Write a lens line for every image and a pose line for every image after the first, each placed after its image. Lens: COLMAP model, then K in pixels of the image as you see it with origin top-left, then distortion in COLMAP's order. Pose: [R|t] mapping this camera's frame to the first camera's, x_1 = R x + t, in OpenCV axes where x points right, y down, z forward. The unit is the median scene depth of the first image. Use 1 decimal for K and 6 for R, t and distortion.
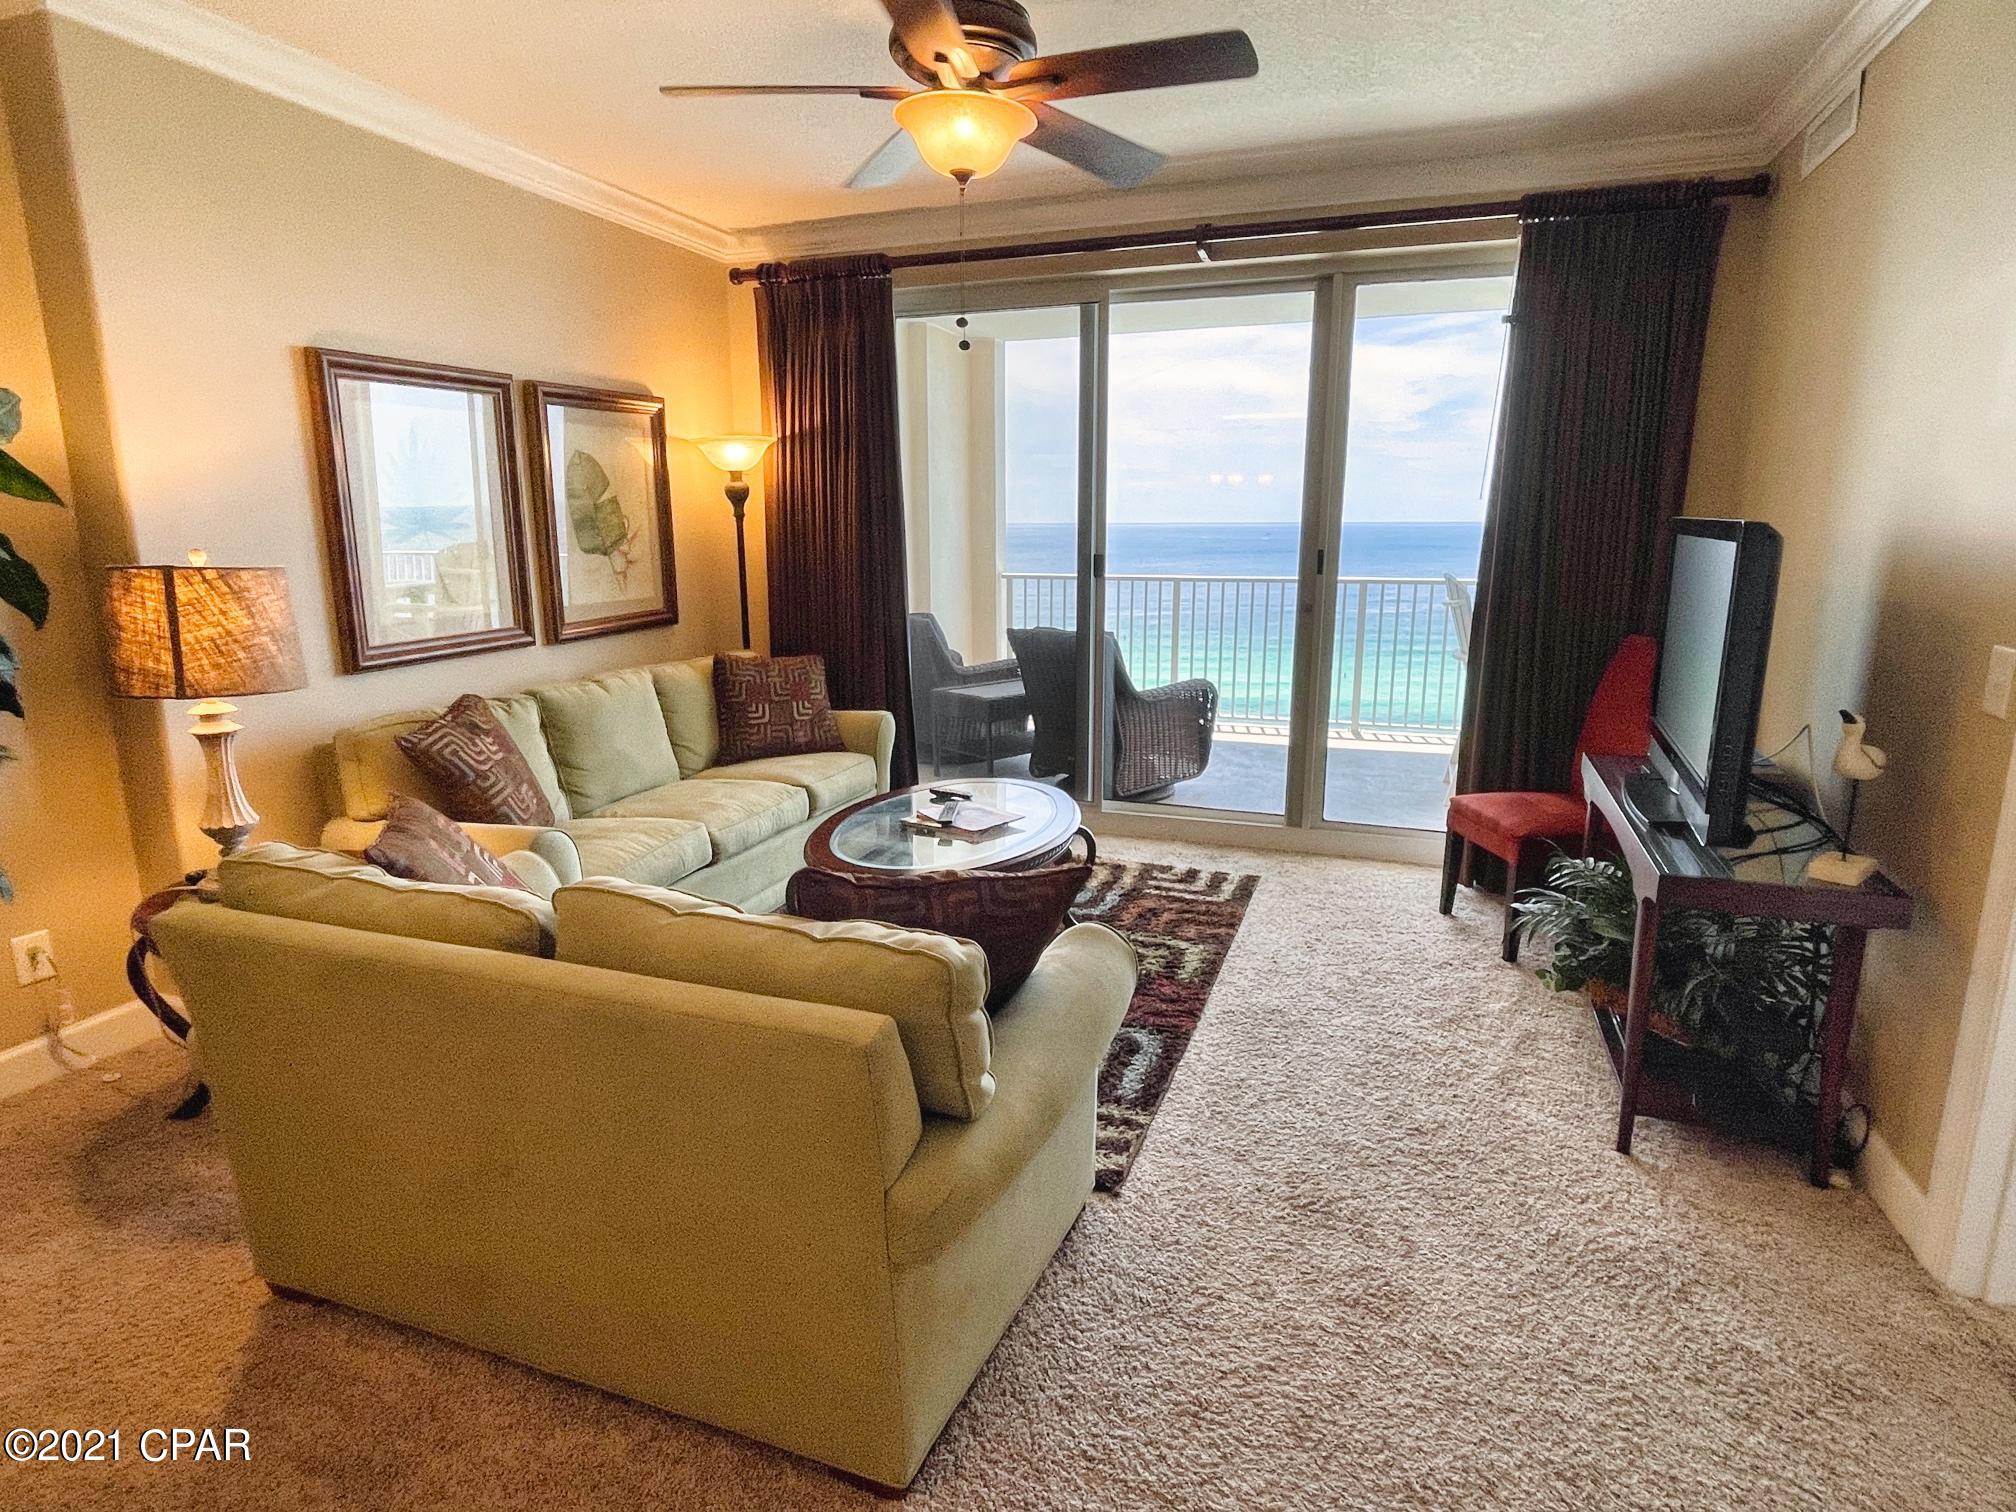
lens RADIAL K [[1123.6, 0, 1008.0], [0, 1123.6, 756.0], [0, 0, 1]] dist [0.000771, -0.000178]
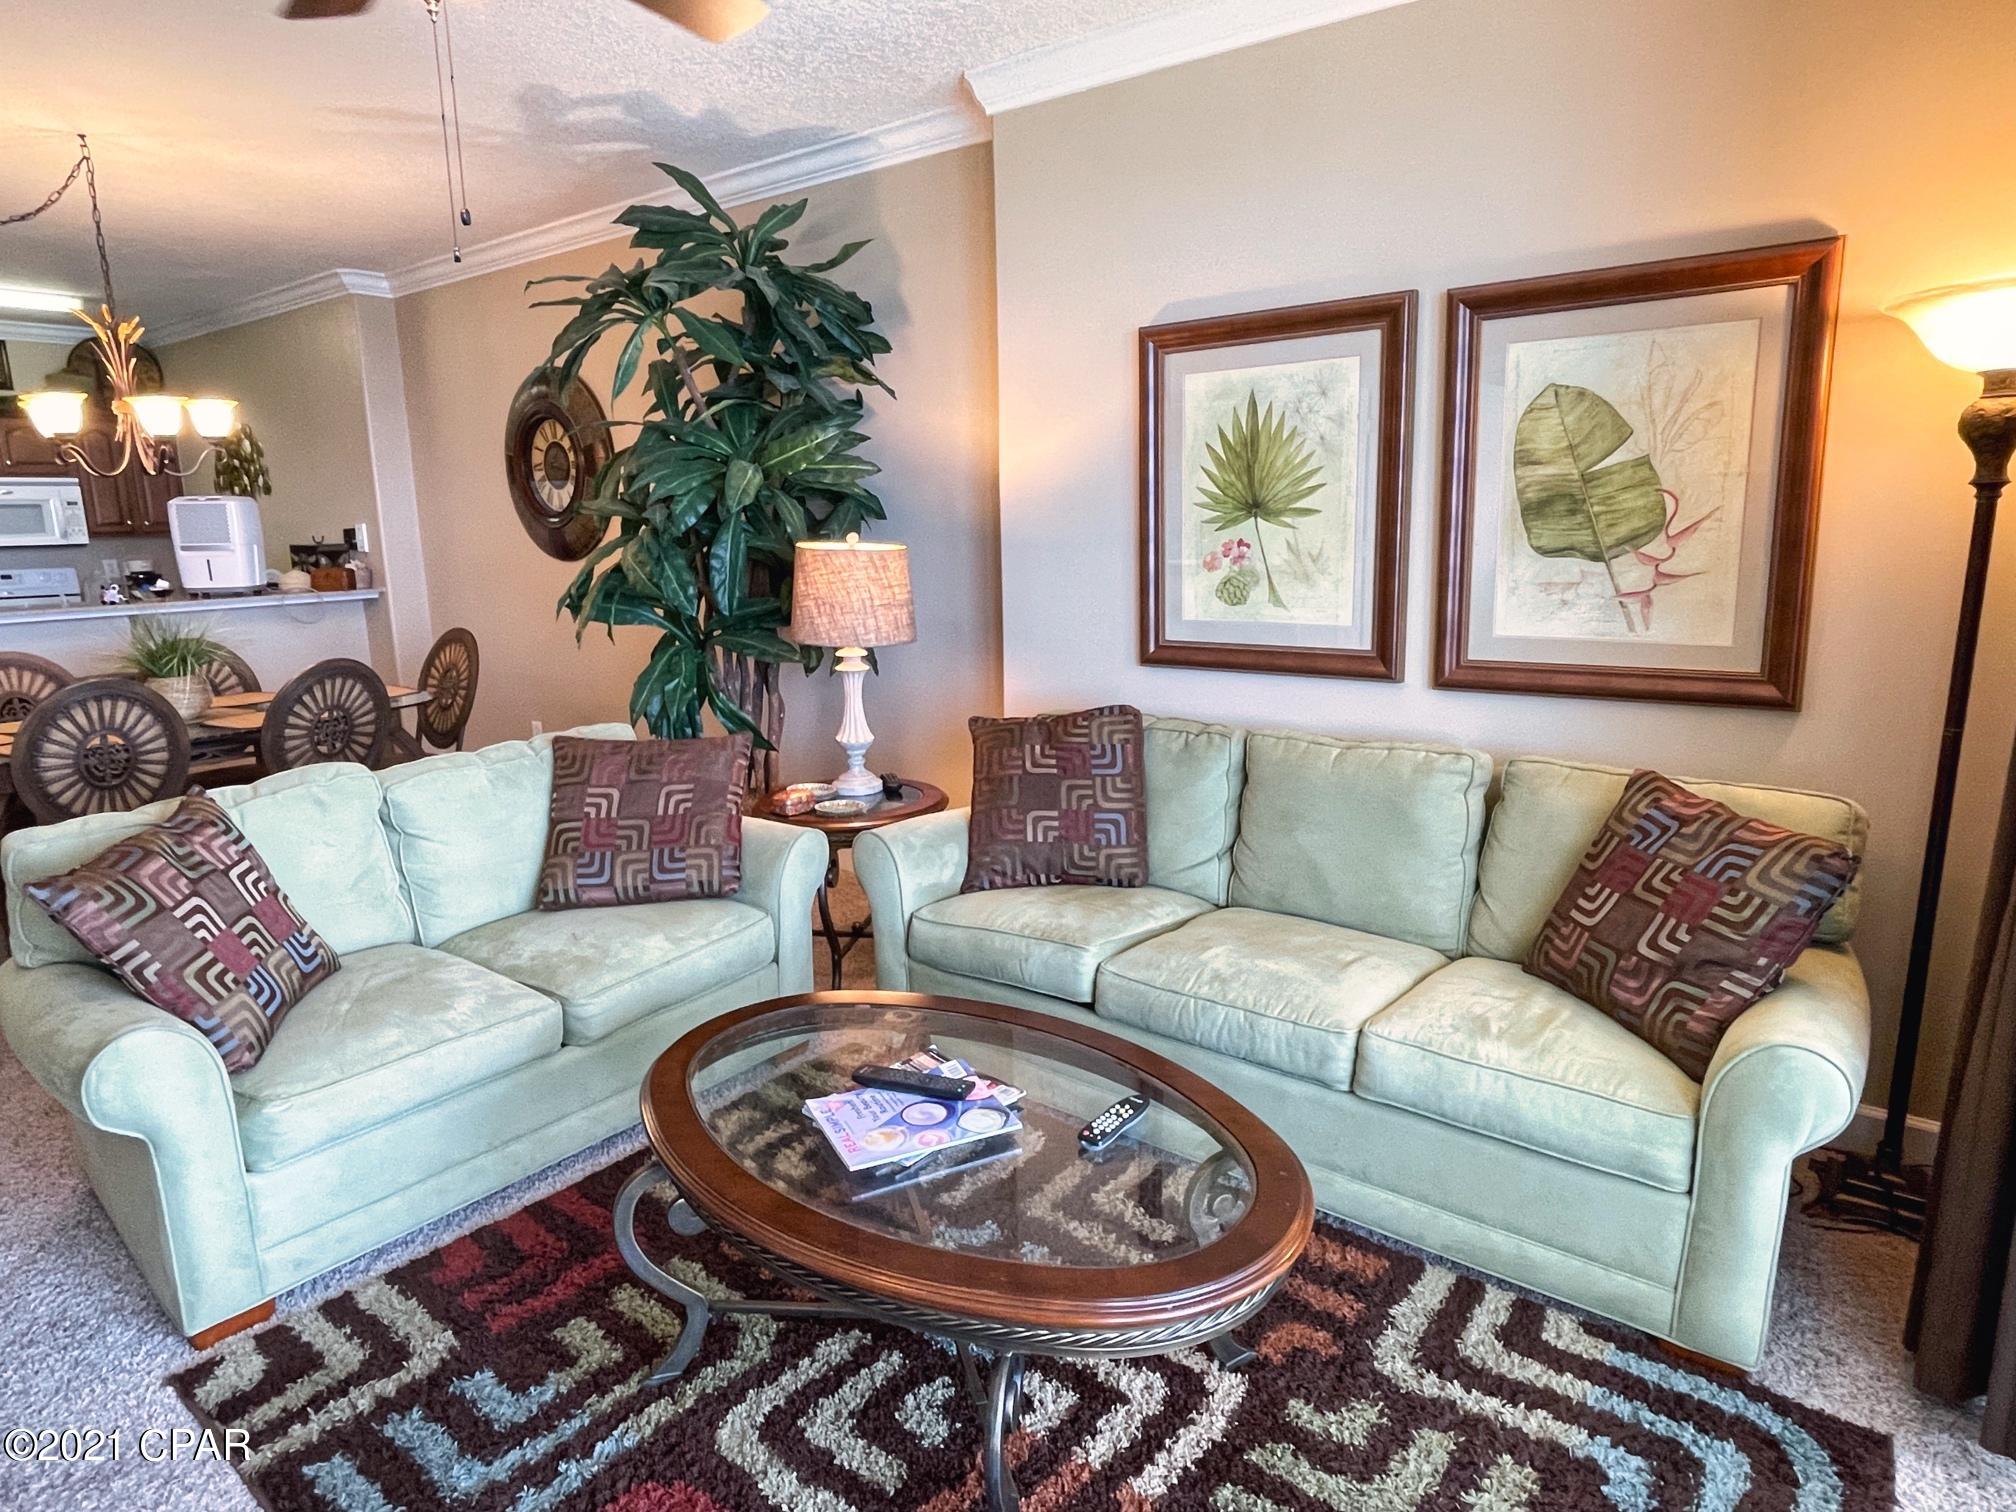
lens RADIAL K [[1222.7, 0, 1007.9], [0, 1222.7, 753.9], [0, 0, 1]] dist [-0.024089, 0.001545]
pose [[-0.346113, 0.190377, -0.918674, 0.340144], [-0.173632, 0.949282, 0.262136, -0.201377], [0.921986, 0.250240, -0.295503, 0.959617]]
